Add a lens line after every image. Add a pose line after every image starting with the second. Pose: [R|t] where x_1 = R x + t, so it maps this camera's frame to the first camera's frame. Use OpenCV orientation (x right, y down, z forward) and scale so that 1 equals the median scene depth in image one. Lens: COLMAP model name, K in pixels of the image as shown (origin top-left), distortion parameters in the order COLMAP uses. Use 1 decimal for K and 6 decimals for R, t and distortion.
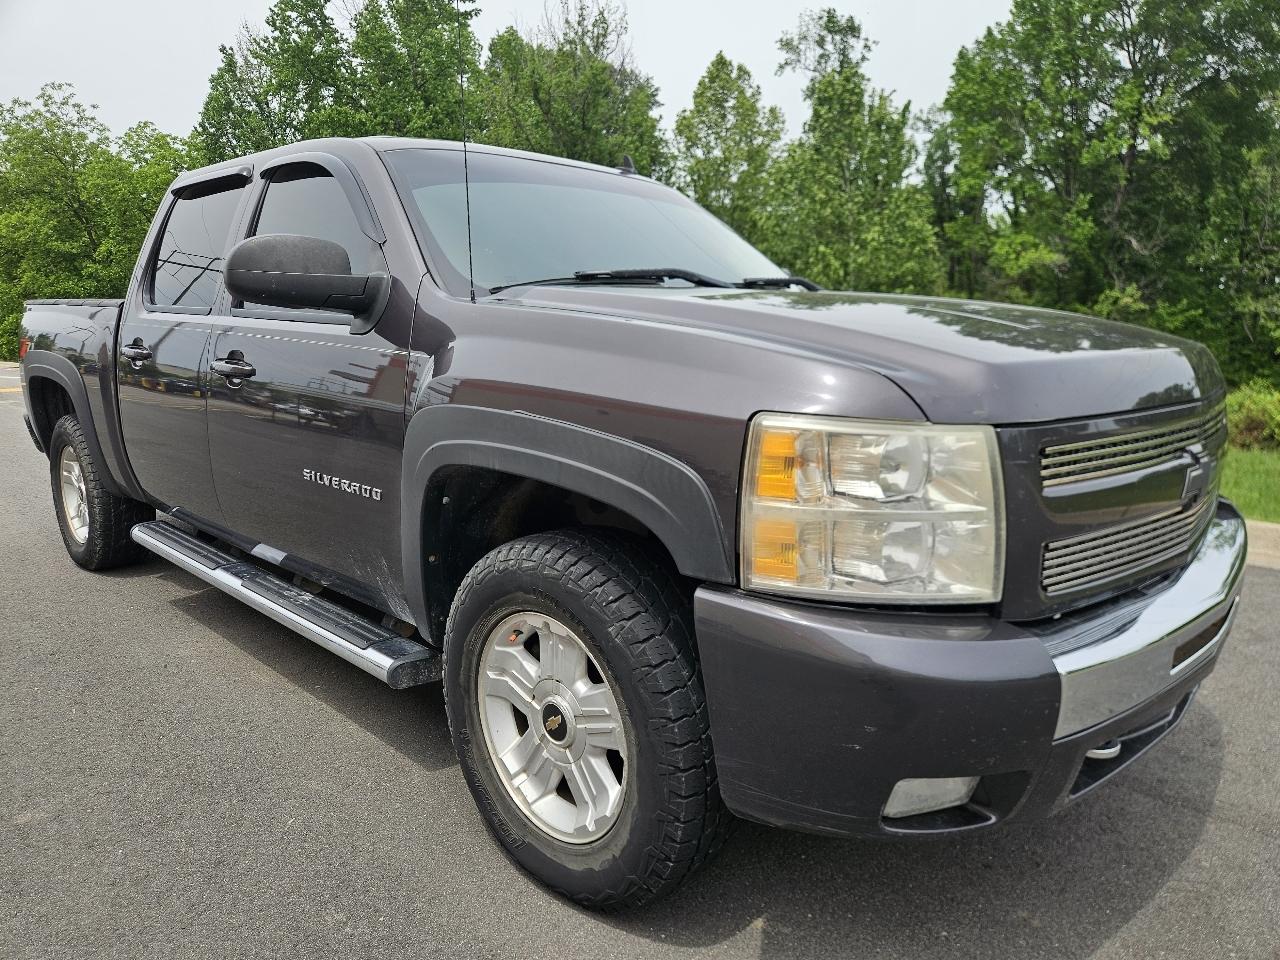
lens RADIAL K [[859.2, 0, 595.4], [0, 859.2, 479.5], [0, 0, 1]] dist [0.061386, -0.048935]
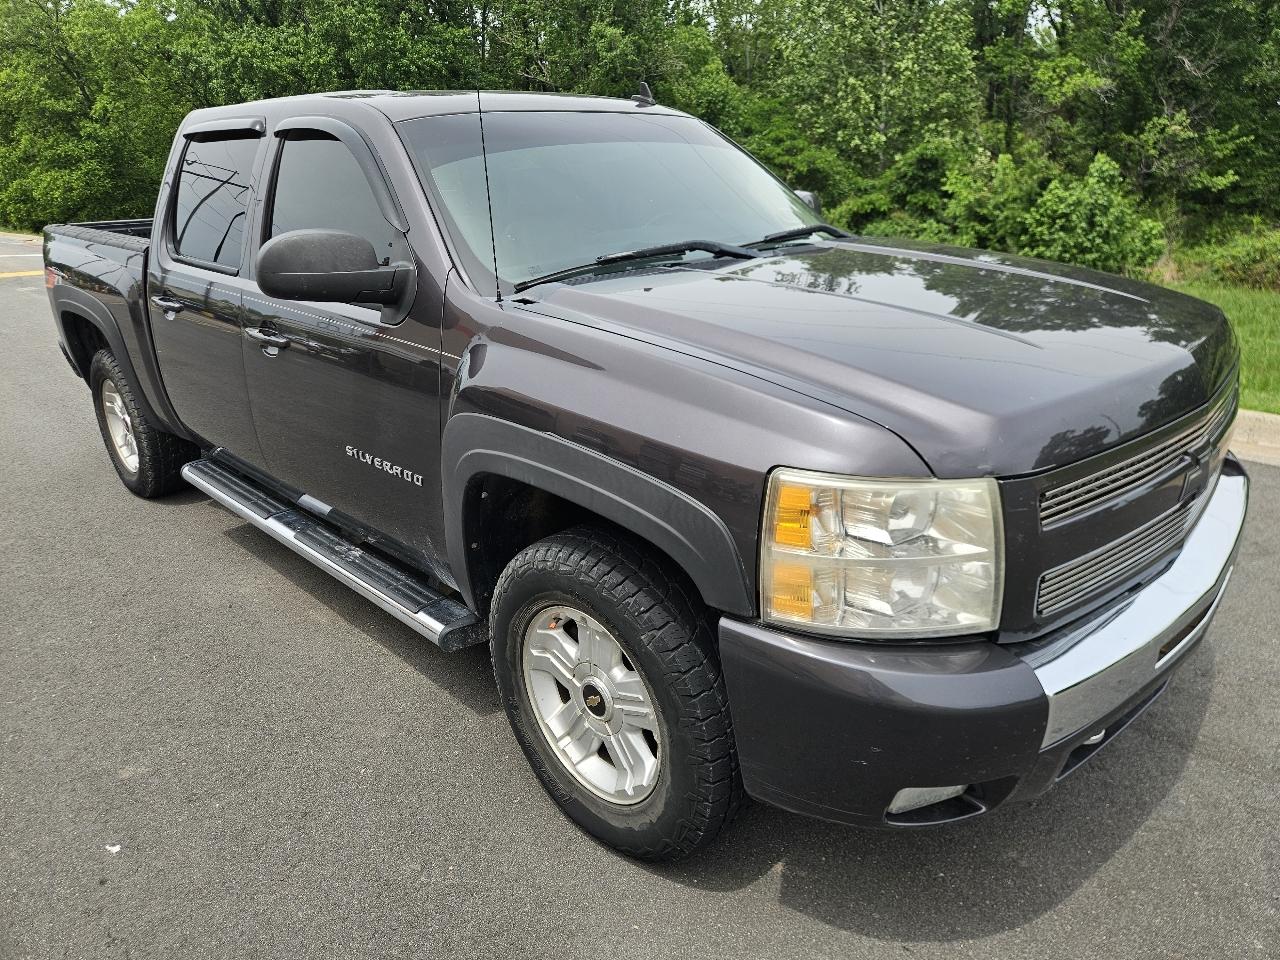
lens RADIAL K [[859.2, 0, 599.0], [0, 859.2, 465.0], [0, 0, 1]] dist [0.061386, -0.048935]
pose [[0.999180, -0.030935, -0.026118, -0.002187], [0.034703, 0.986670, 0.158989, -0.162758], [0.020851, -0.159765, 0.986935, -0.040563]]
